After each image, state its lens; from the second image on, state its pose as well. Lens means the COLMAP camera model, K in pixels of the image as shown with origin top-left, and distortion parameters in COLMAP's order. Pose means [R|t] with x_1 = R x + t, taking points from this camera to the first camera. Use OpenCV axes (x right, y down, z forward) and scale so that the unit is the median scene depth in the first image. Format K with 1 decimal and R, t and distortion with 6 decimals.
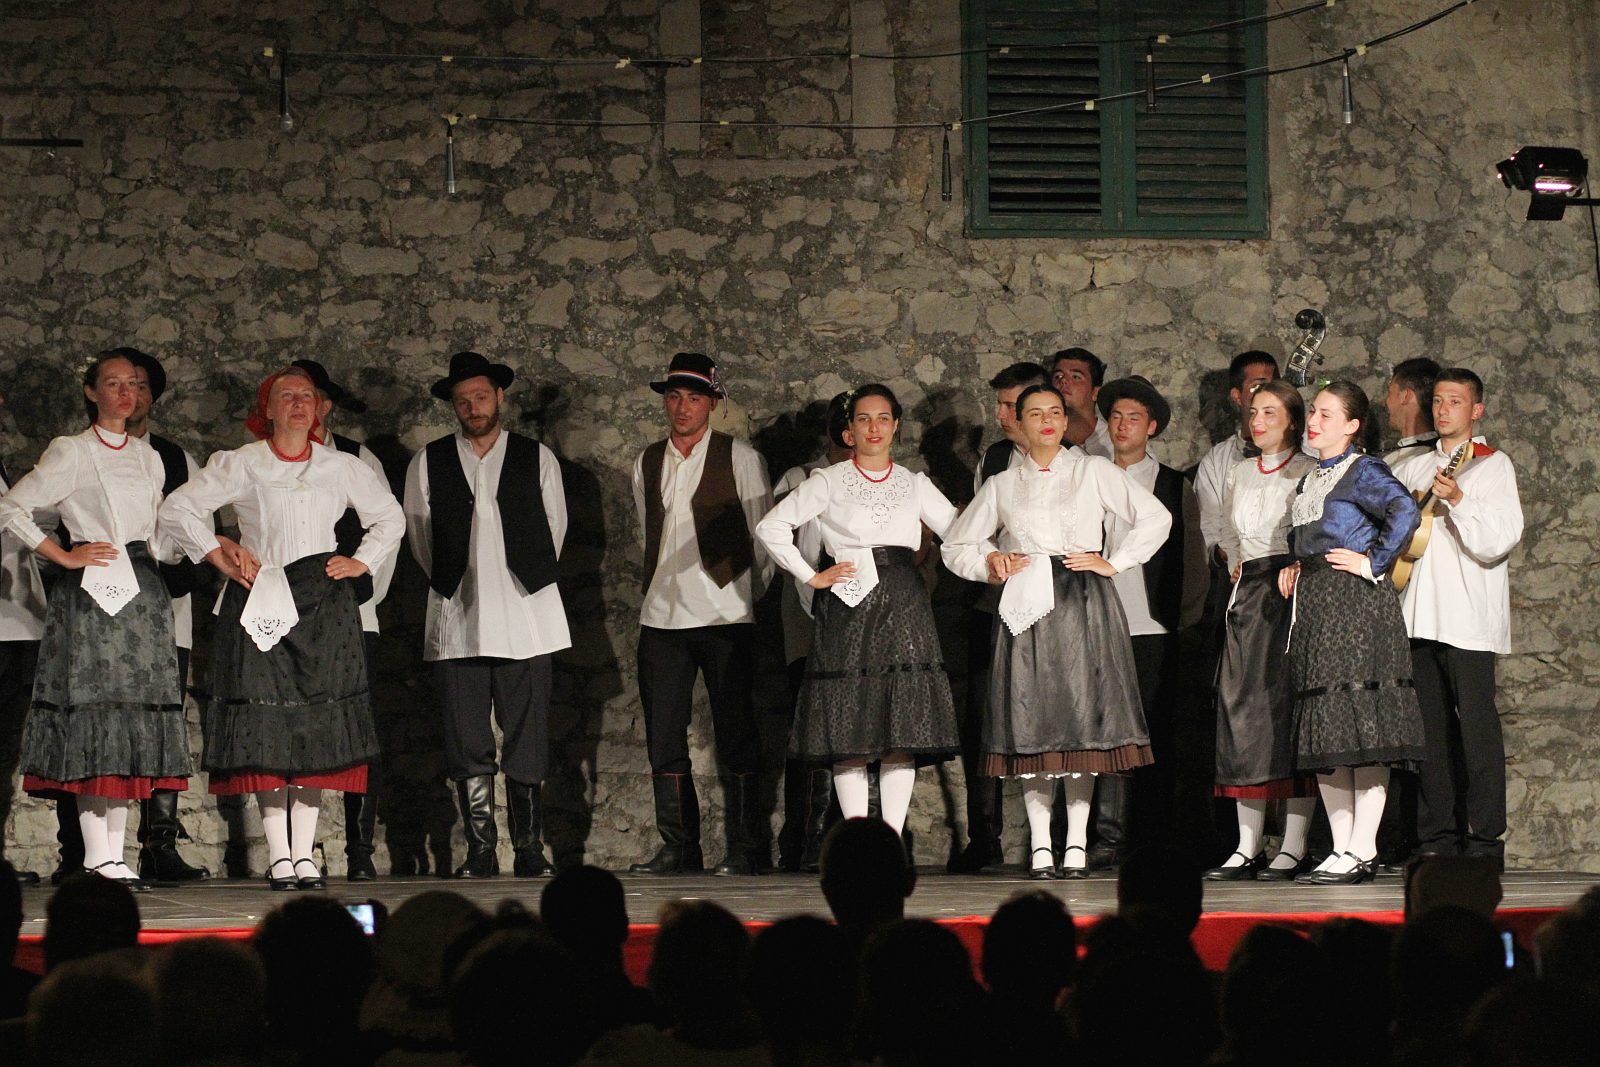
lens RADIAL K [[6072.7, 0, 800.1], [0, 6072.7, 536.5], [0, 0, 1]] dist [-0.085486, -1.263526]
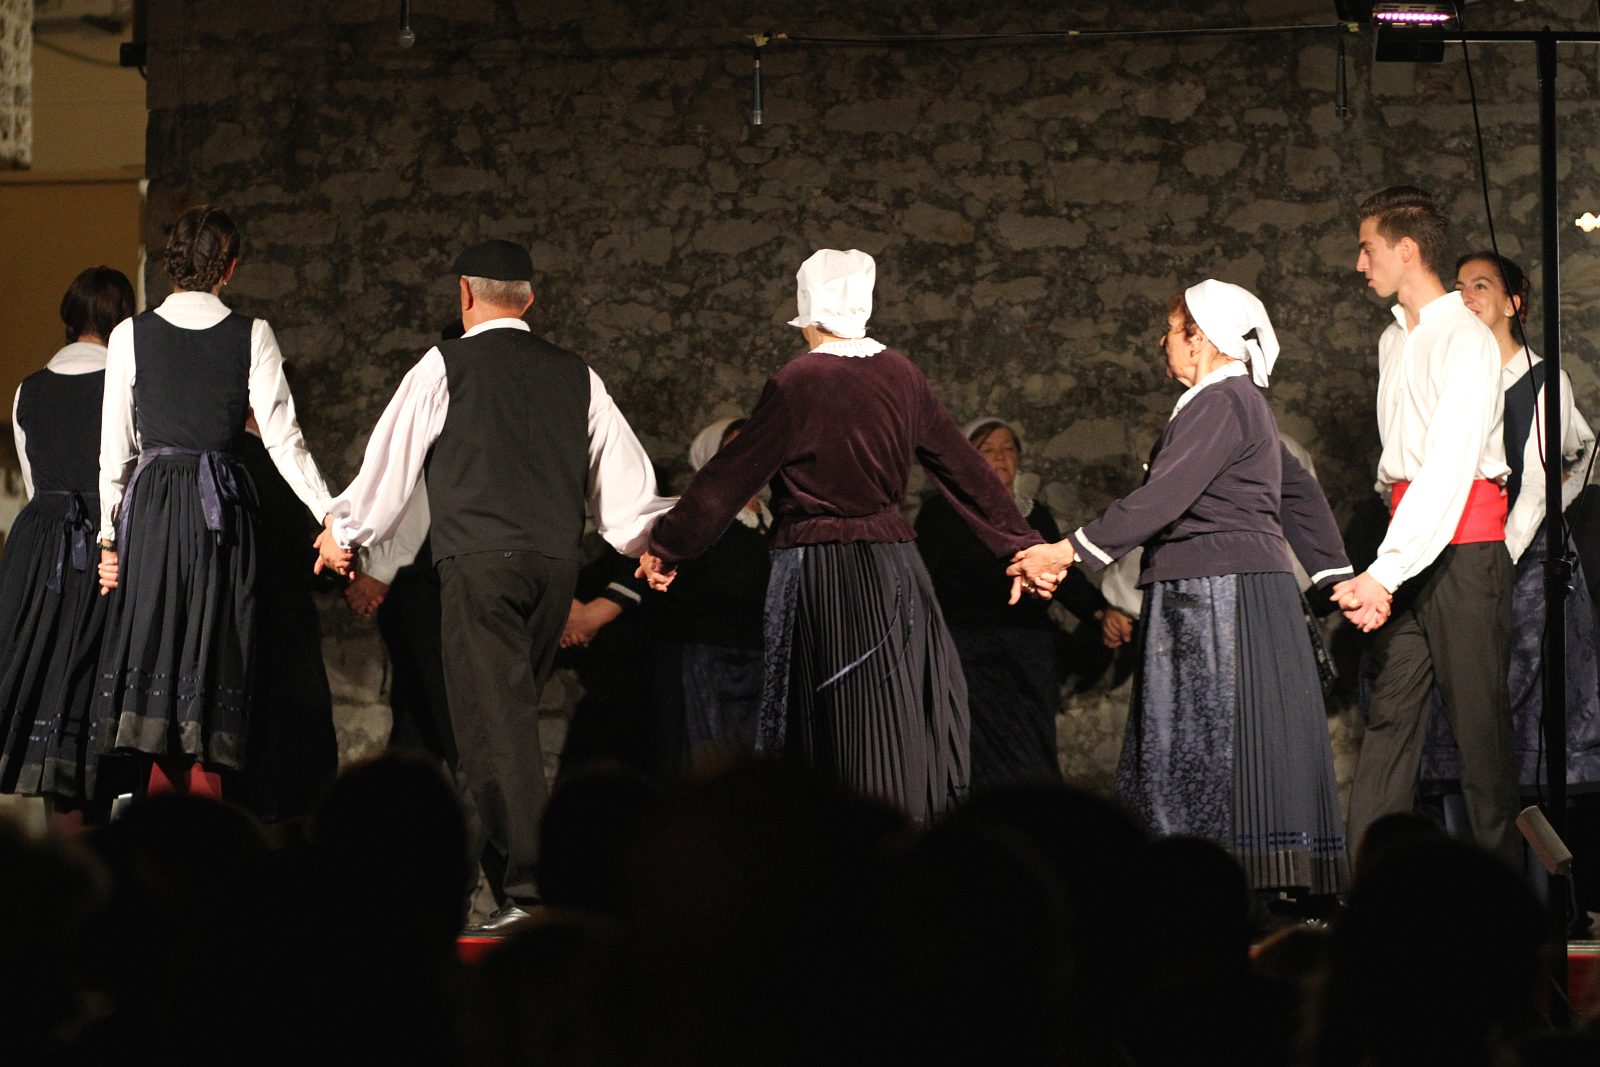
lens RADIAL K [[6072.7, 0, 800.1], [0, 6072.7, 536.5], [0, 0, 1]] dist [-0.085486, -1.263526]
pose [[0.889525, -0.006411, -0.456841, 0.298927], [-0.006331, 0.999633, -0.026355, 0.021877], [0.456843, 0.026336, 0.889158, 0.202216]]
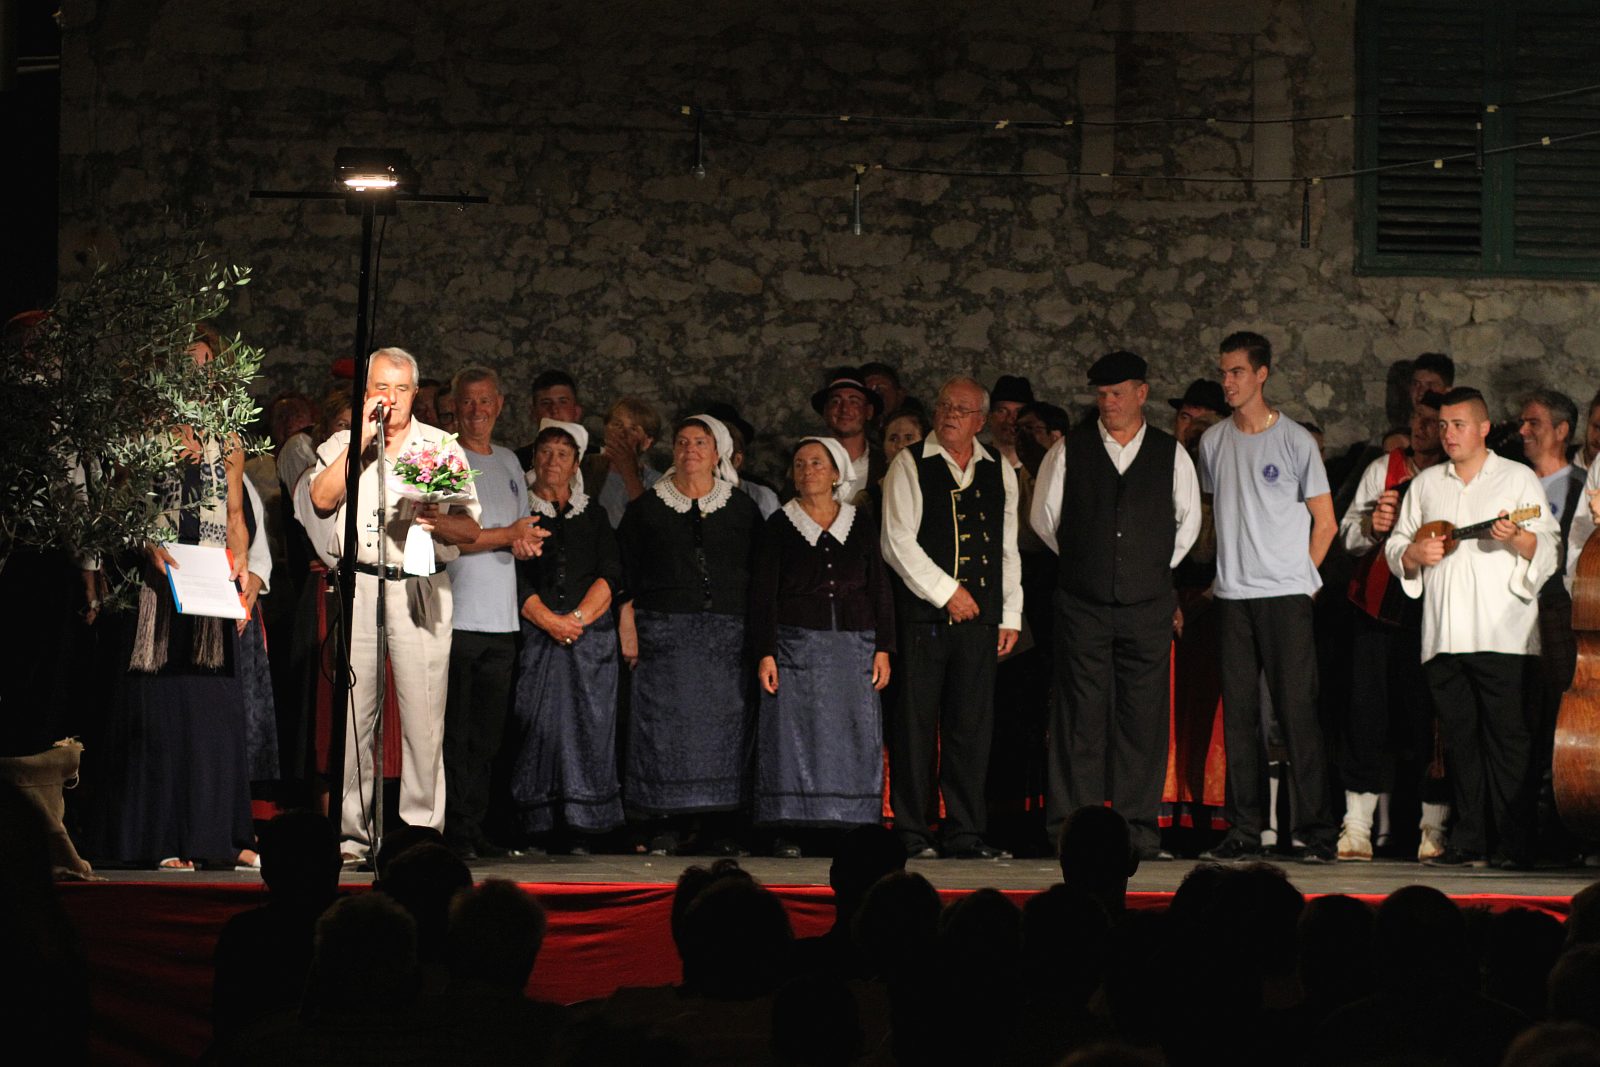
lens RADIAL K [[6072.7, 0, 800.1], [0, 6072.7, 536.5], [0, 0, 1]] dist [-0.085486, -1.263526]
pose [[0.994370, 0.022940, -0.103455, 0.042691], [-0.022542, 0.999733, 0.005020, -0.005483], [0.103543, -0.002659, 0.994621, -0.100174]]
